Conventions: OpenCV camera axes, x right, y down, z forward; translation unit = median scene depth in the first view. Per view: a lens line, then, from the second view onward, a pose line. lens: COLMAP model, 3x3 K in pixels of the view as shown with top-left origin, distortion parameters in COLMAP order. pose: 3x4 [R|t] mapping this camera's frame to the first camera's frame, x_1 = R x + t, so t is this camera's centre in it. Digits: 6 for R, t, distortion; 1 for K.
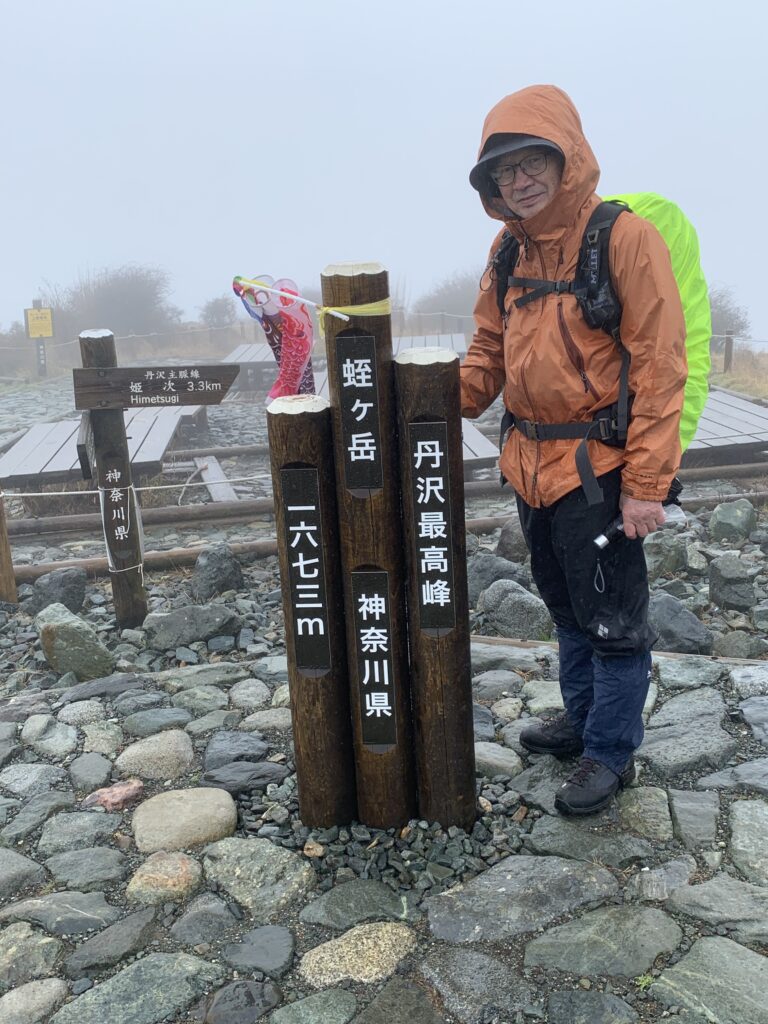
lens RADIAL K [[1069.8, 0, 370.0], [0, 1069.8, 486.7], [0, 0, 1]] dist [0.052455, 0.000000]
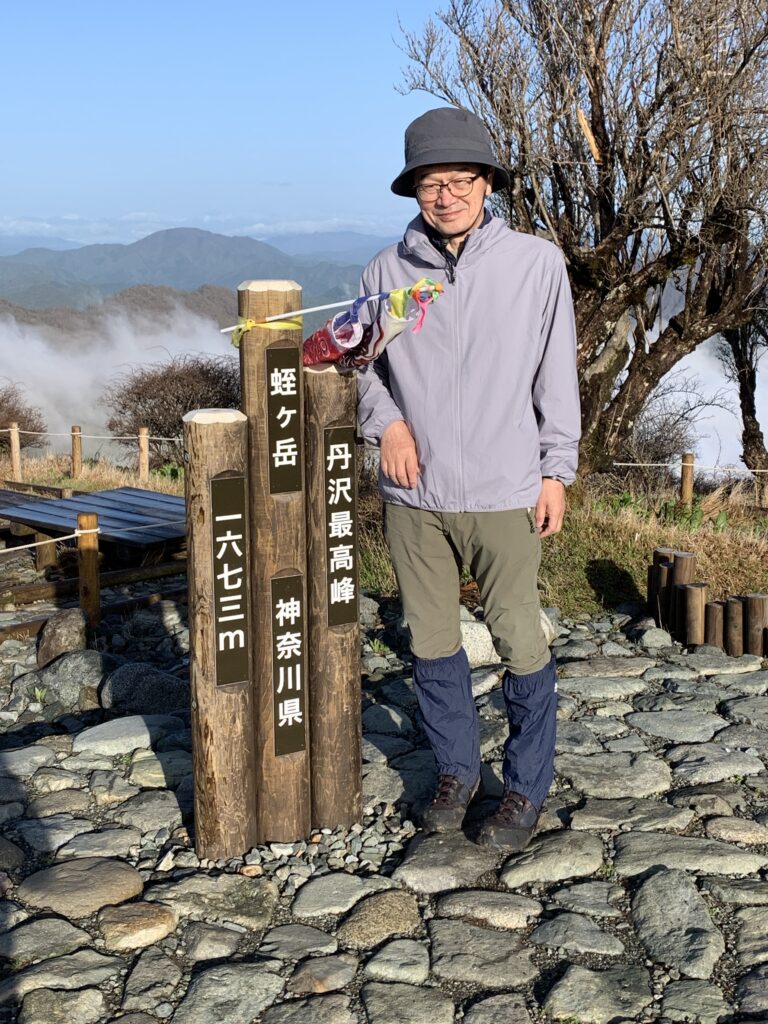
lens RADIAL K [[1437.4, 0, 402.0], [0, 1437.4, 483.8], [0, 0, 1]] dist [0.114577, 0.000000]
pose [[0.813273, -0.053705, 0.579399, -0.712560], [0.123196, 0.989051, -0.081248, 0.118402], [-0.568691, 0.137457, 0.810985, -0.200589]]
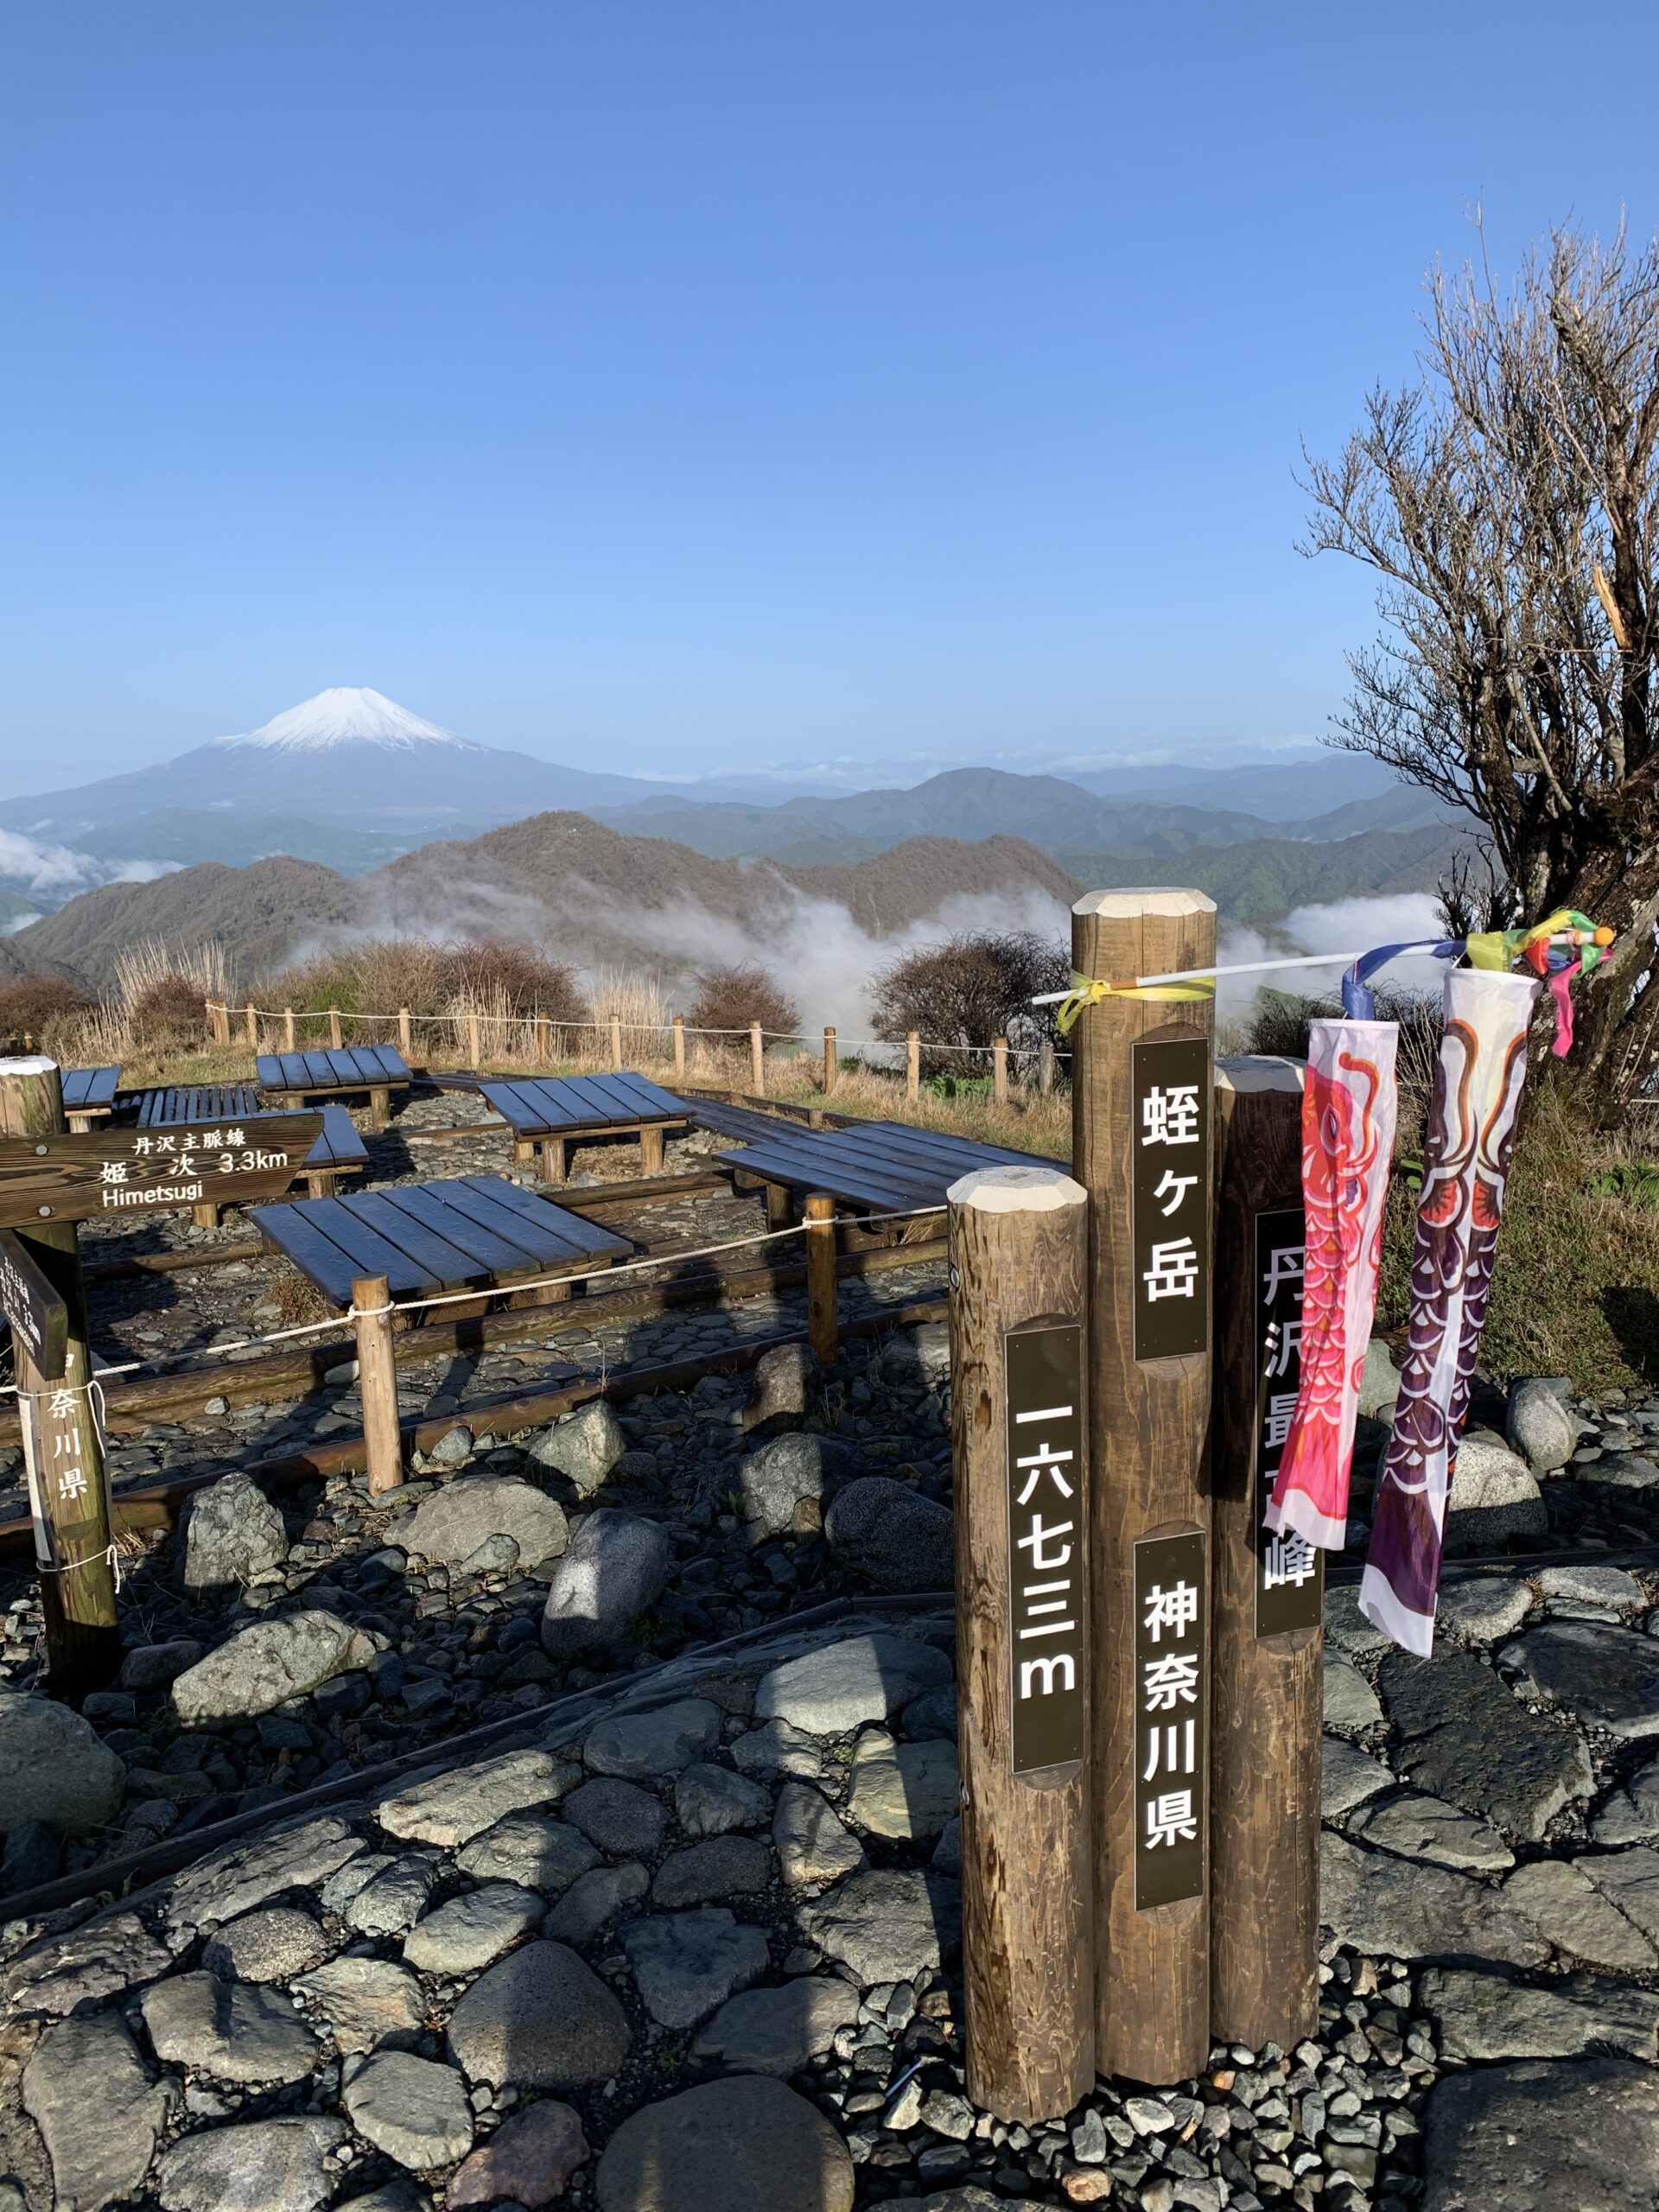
lens RADIAL K [[1725.3, 0, 821.9], [0, 1725.3, 1066.4], [0, 0, 1]] dist [0.026800, -0.052893]
pose [[0.926157, -0.040566, 0.374951, -0.419508], [0.087502, 0.990182, -0.109007, -0.054979], [-0.366848, 0.133767, 0.920614, 0.332794]]
